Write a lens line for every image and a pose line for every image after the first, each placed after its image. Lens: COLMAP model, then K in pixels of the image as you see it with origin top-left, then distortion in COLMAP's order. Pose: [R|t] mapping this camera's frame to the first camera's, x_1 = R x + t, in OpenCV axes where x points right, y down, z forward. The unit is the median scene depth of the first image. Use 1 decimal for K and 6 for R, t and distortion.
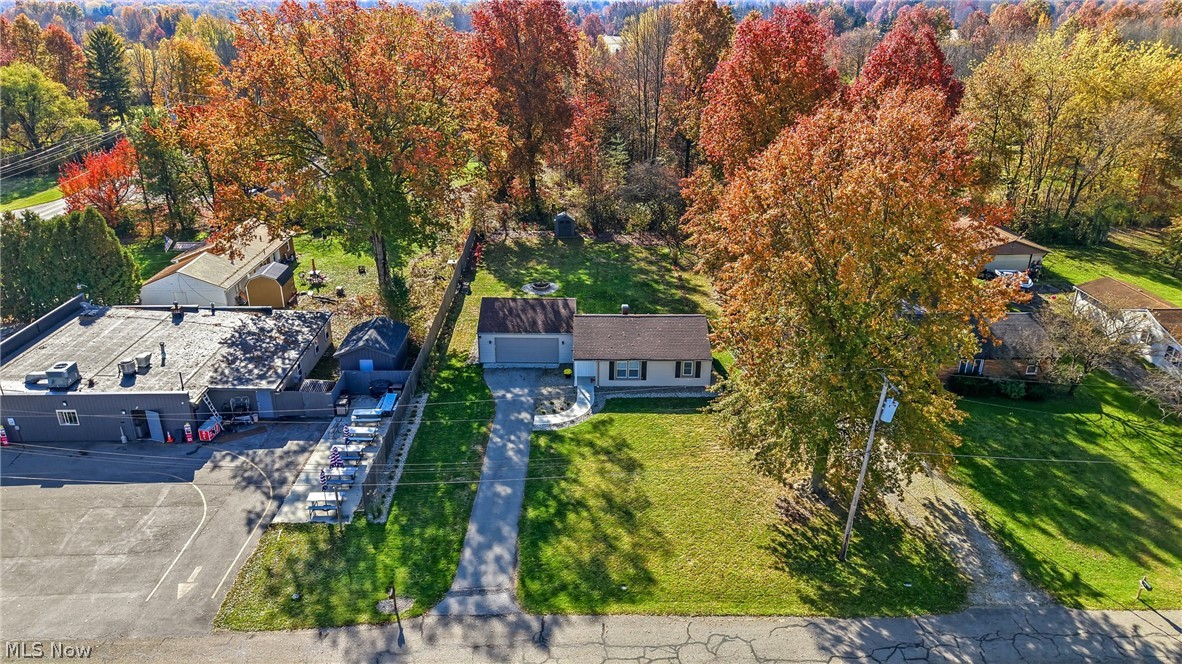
lens RADIAL K [[817.9, 0, 591.0], [0, 817.9, 332.0], [0, 0, 1]] dist [0.023301, -0.001378]
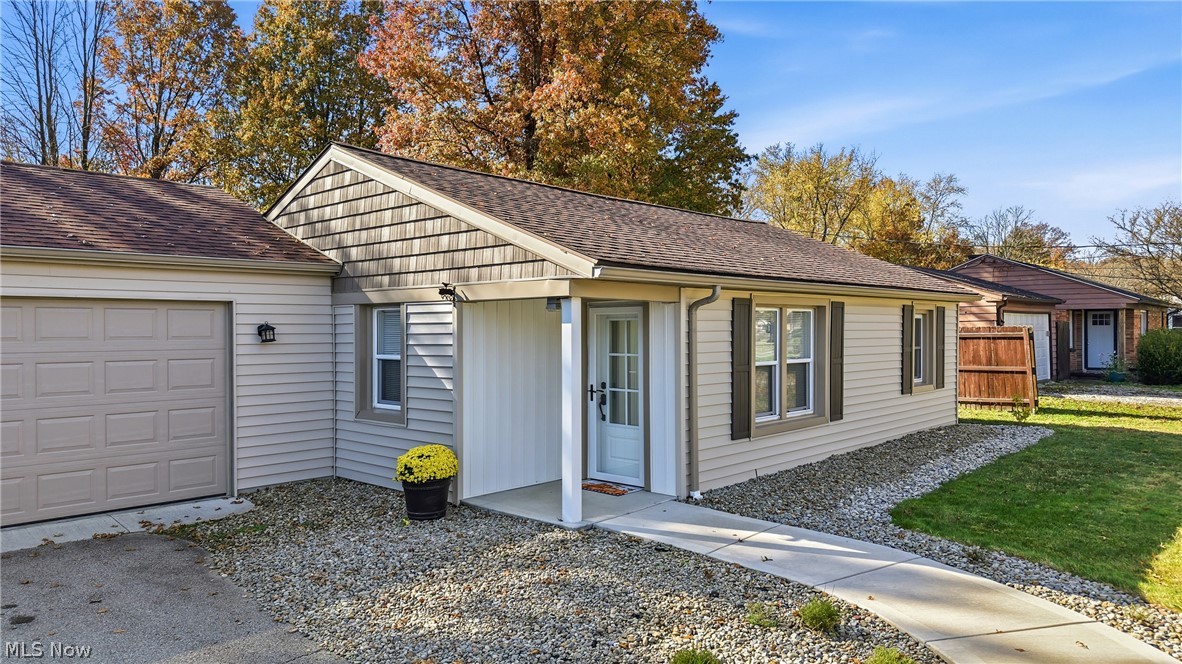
lens RADIAL K [[798.7, 0, 610.2], [0, 798.7, 335.9], [0, 0, 1]] dist [0.001312, -0.019118]
pose [[0.669983, -0.012894, 0.742264, -0.114622], [0.293673, 0.922894, -0.249044, 0.078792], [-0.681820, 0.384838, 0.622110, 1.005930]]
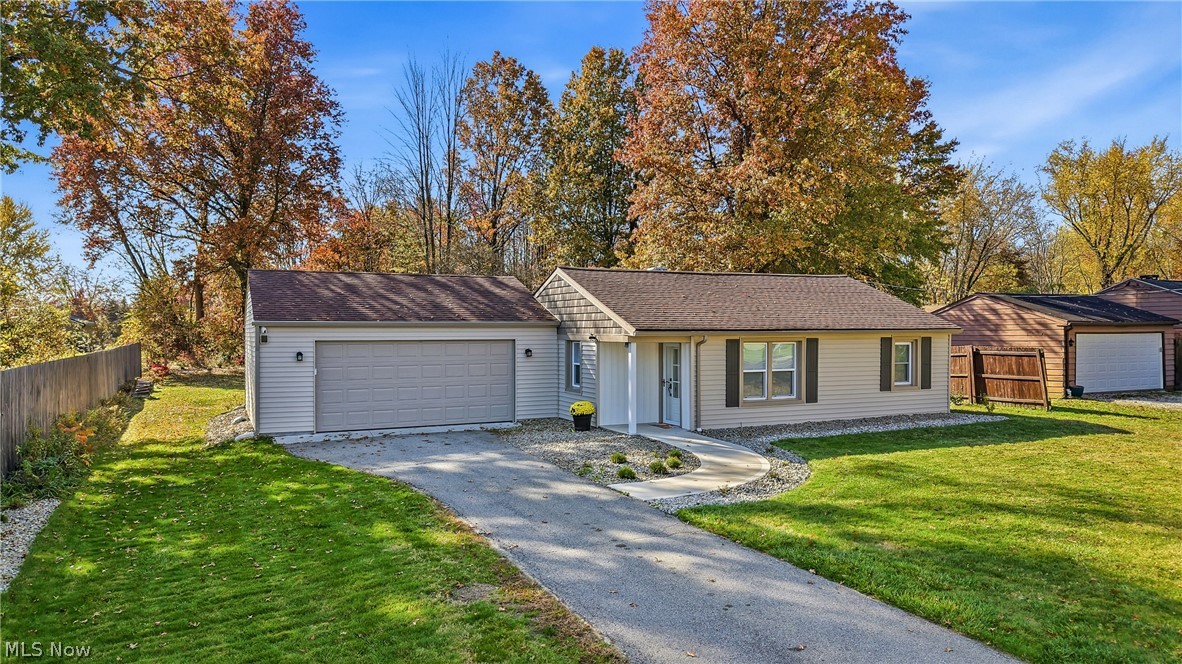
lens RADIAL K [[801.2, 0, 591.0], [0, 801.2, 332.0], [0, 0, 1]] dist [-0.006709, -0.002962]
pose [[0.906281, -0.007007, 0.422617, -0.174727], [0.168719, 0.922749, -0.346509, 0.145126], [-0.387541, 0.385338, 0.837452, 0.819965]]
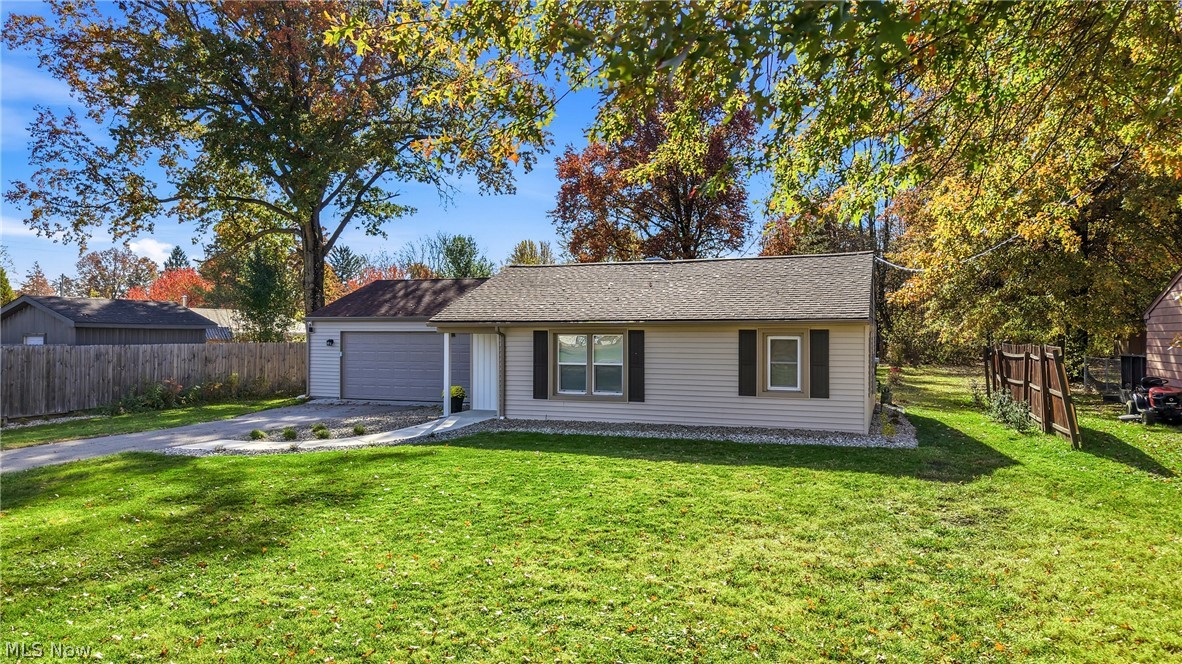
lens RADIAL K [[801.2, 0, 591.0], [0, 801.2, 332.0], [0, 0, 1]] dist [-0.006709, -0.002962]
pose [[0.933235, -0.002981, -0.359255, 0.171257], [-0.136817, 0.921668, -0.363057, 0.160414], [0.332196, 0.387969, 0.859724, 0.800290]]
